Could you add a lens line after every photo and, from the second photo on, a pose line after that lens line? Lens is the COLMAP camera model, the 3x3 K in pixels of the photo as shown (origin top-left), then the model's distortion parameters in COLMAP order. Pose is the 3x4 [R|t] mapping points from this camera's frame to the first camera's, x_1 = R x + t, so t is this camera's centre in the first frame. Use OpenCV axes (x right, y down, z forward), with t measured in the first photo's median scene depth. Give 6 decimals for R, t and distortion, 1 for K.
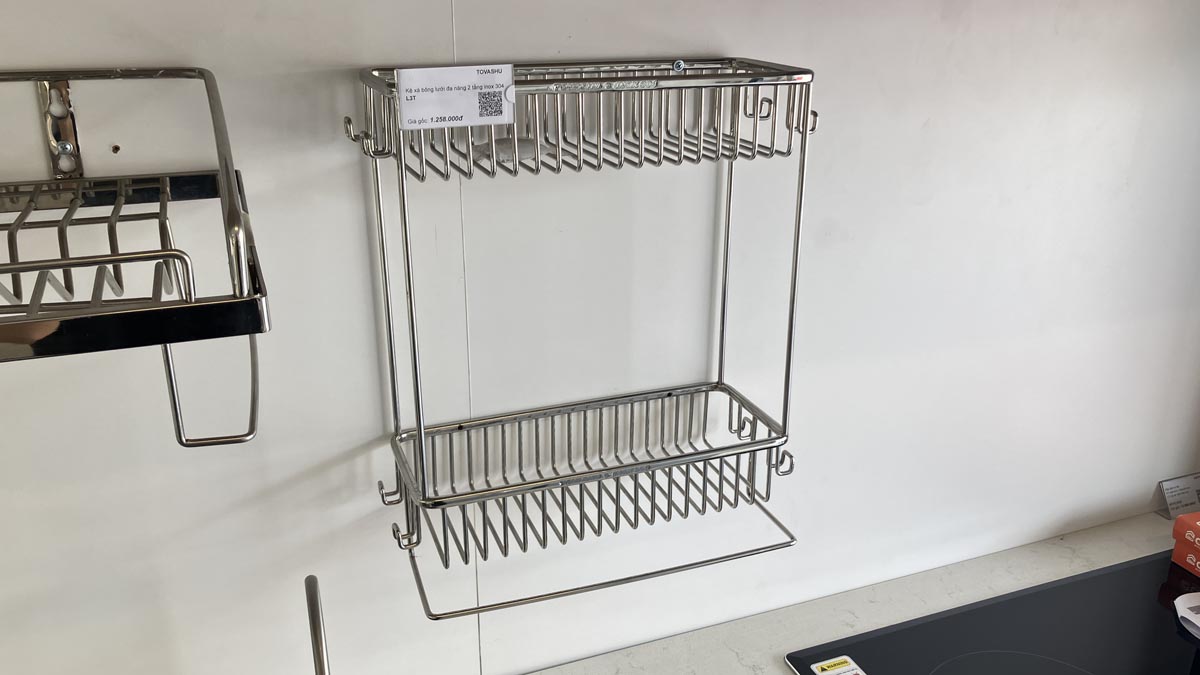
lens RADIAL K [[998.8, 0, 600.0], [0, 998.8, 337.5], [0, 0, 1]] dist [0.038462, -0.002571]
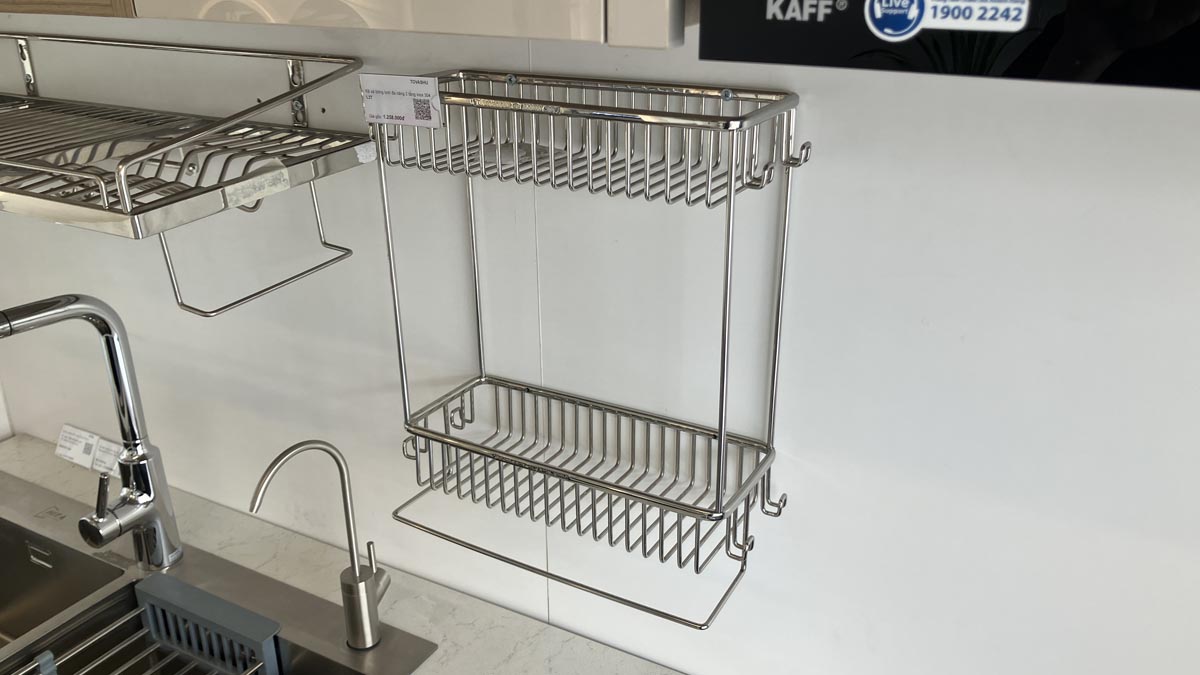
lens RADIAL K [[986.2, 0, 597.6], [0, 986.2, 329.2], [0, 0, 1]] dist [0.034812, -0.001149]
pose [[0.629742, 0.281181, -0.724128, 0.891108], [-0.262305, 0.954408, 0.142484, -0.197621], [0.731178, 0.100214, 0.674786, 0.376604]]
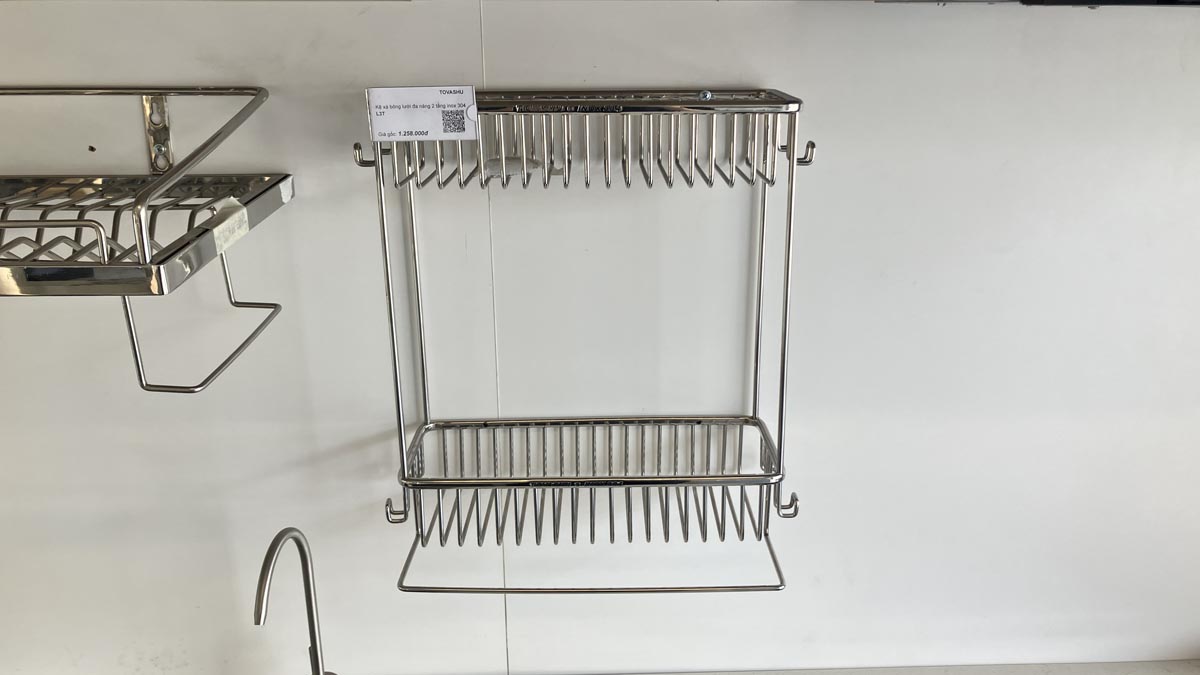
lens RADIAL K [[998.8, 0, 600.0], [0, 998.8, 337.5], [0, 0, 1]] dist [0.038462, -0.002571]
pose [[0.937454, 0.096916, -0.334345, 0.414839], [-0.111769, 0.993409, -0.025426, 0.012774], [0.329677, 0.061205, 0.942108, 0.027115]]
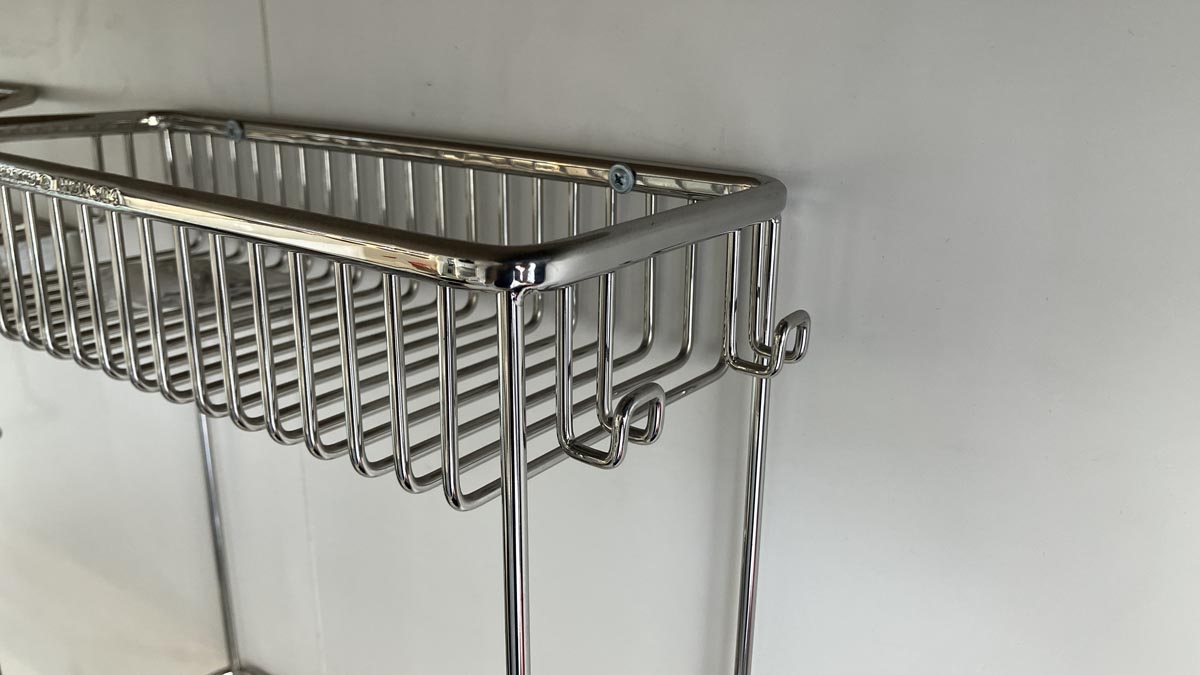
lens RADIAL K [[998.8, 0, 600.0], [0, 998.8, 337.5], [0, 0, 1]] dist [0.038462, -0.002571]
pose [[0.538780, 0.251826, -0.803928, 0.484913], [-0.311363, 0.946233, 0.087731, -0.297443], [0.782796, 0.203045, 0.588221, 0.946345]]
